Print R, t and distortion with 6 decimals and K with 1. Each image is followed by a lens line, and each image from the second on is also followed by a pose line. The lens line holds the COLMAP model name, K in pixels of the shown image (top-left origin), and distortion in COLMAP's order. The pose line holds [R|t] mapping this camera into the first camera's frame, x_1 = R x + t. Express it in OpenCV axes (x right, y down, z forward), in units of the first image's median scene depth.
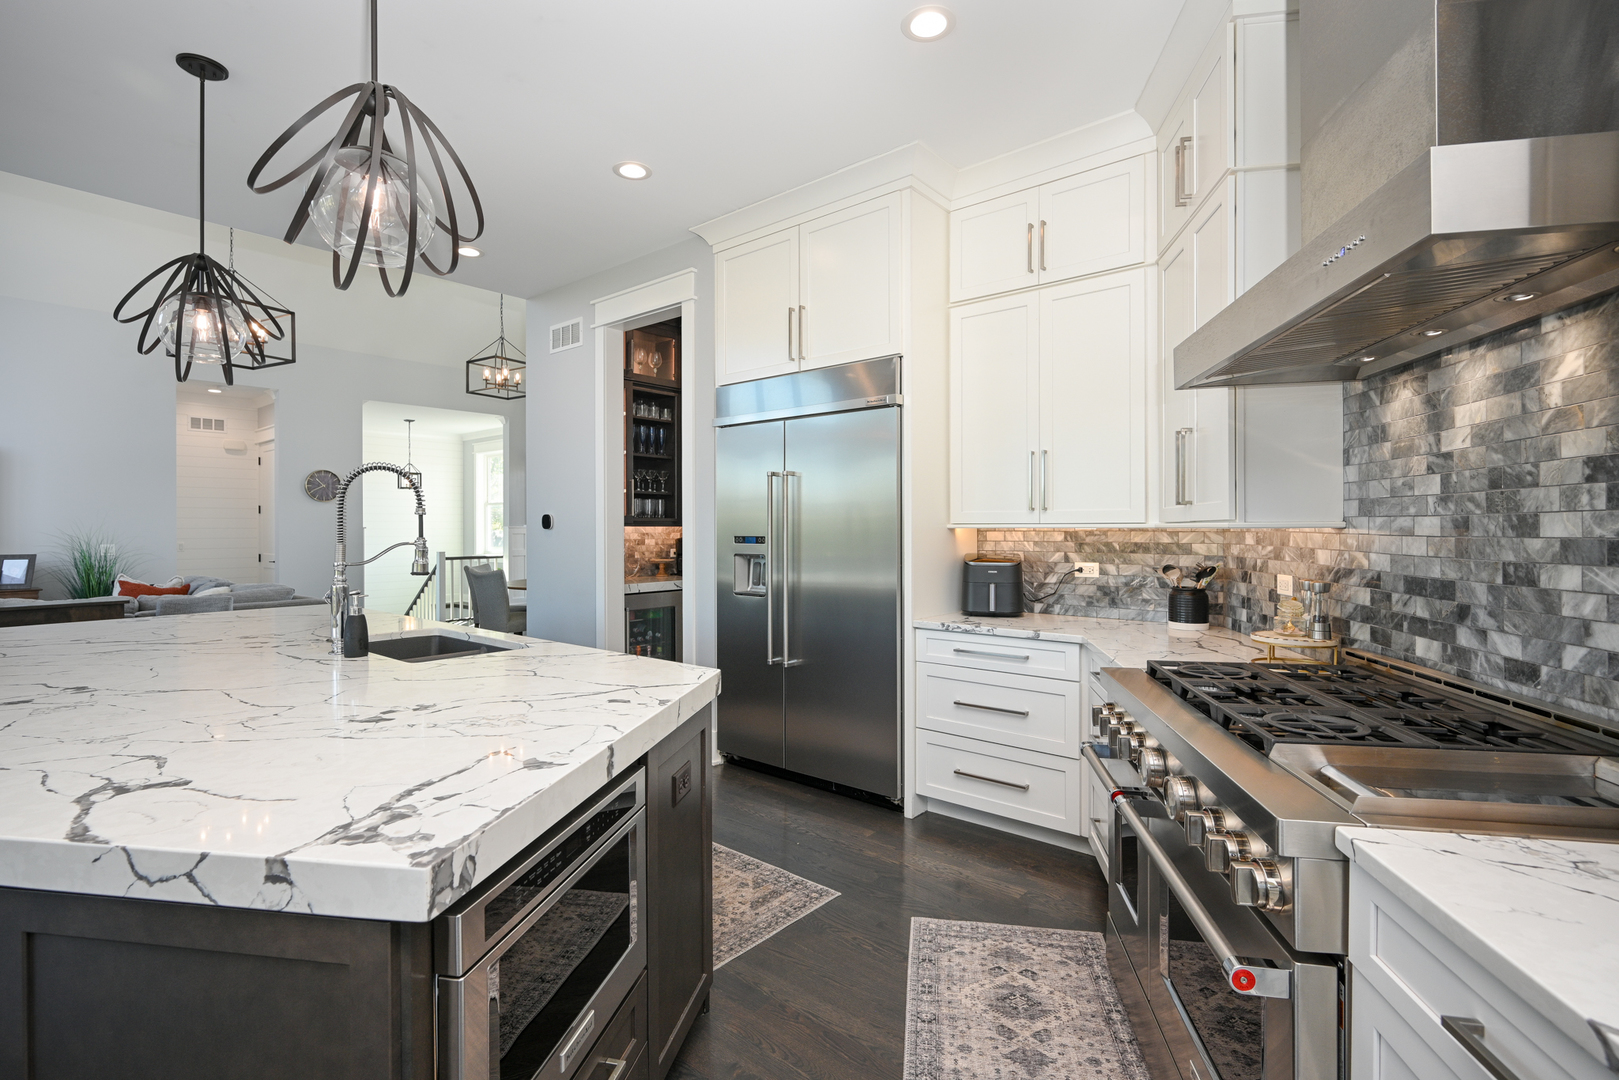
lens RADIAL K [[771.4, 0, 809.5], [0, 771.4, 540.0], [0, 0, 1]] dist [0.001404, 0.000222]
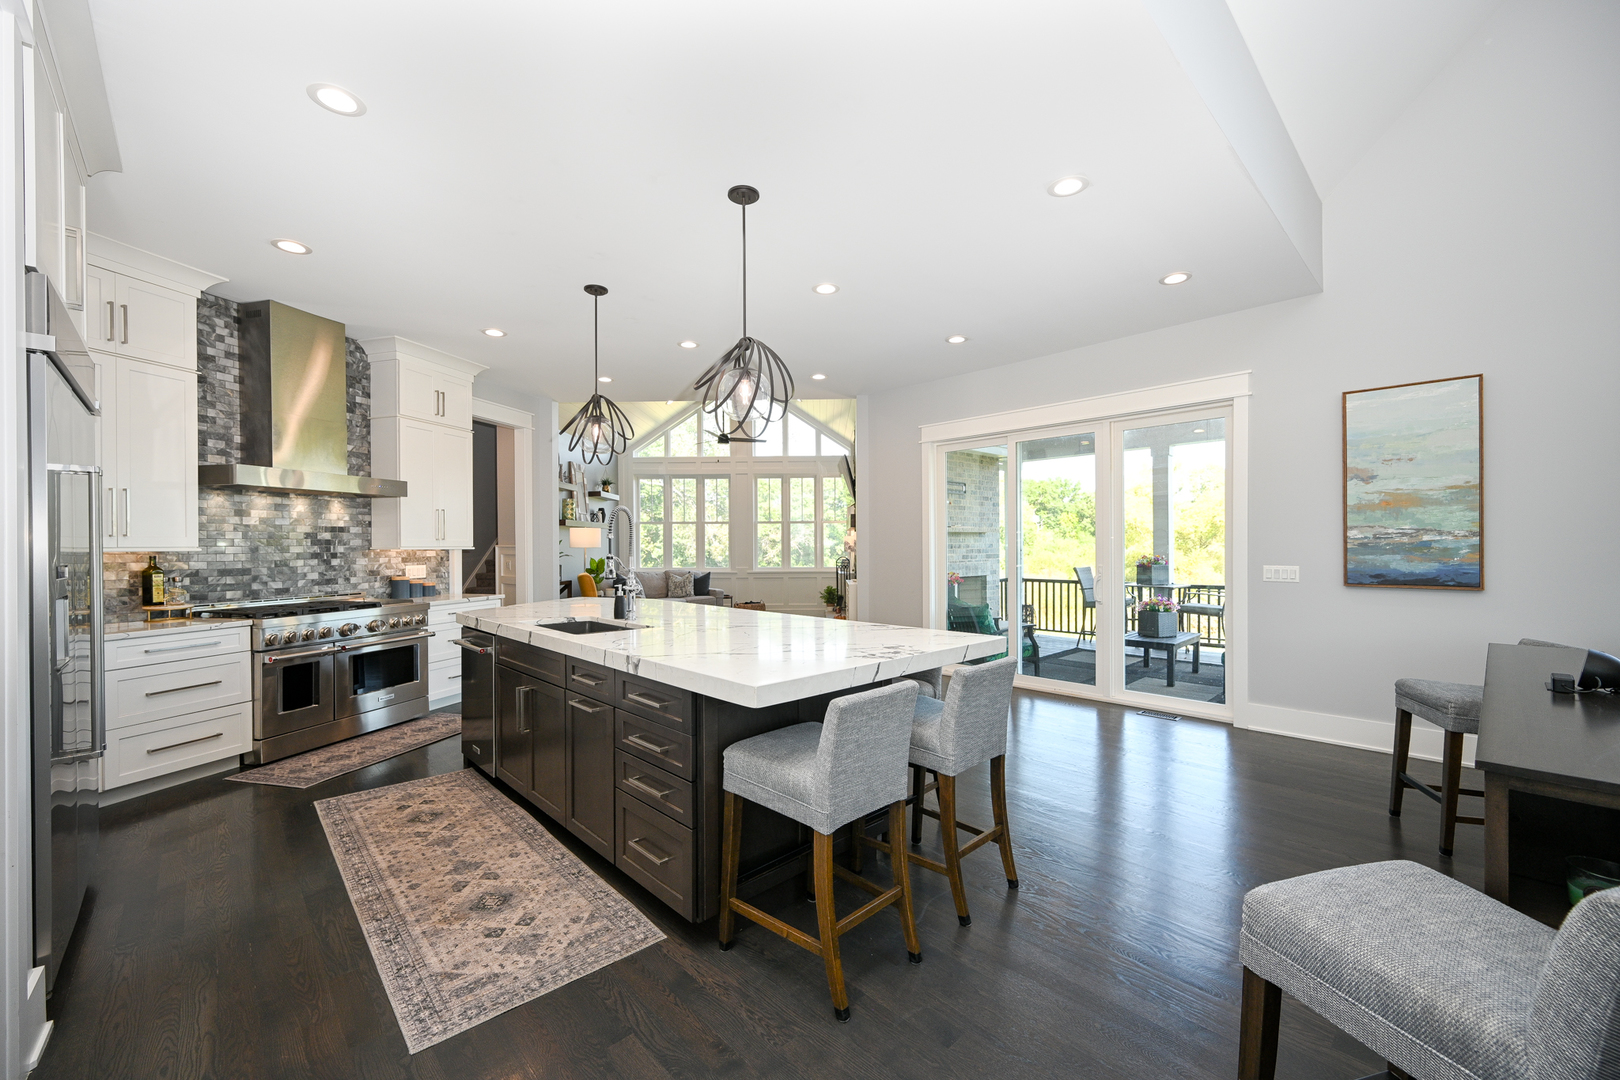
lens RADIAL K [[646.9, 0, 810.0], [0, 646.9, 540.0], [0, 0, 1]] dist [0.000585, -0.000002]
pose [[-0.994408, 0.008373, 0.105271, -1.678297], [0.008925, 0.999949, 0.004777, -0.051876], [-0.105225, 0.005689, -0.994432, 3.477971]]
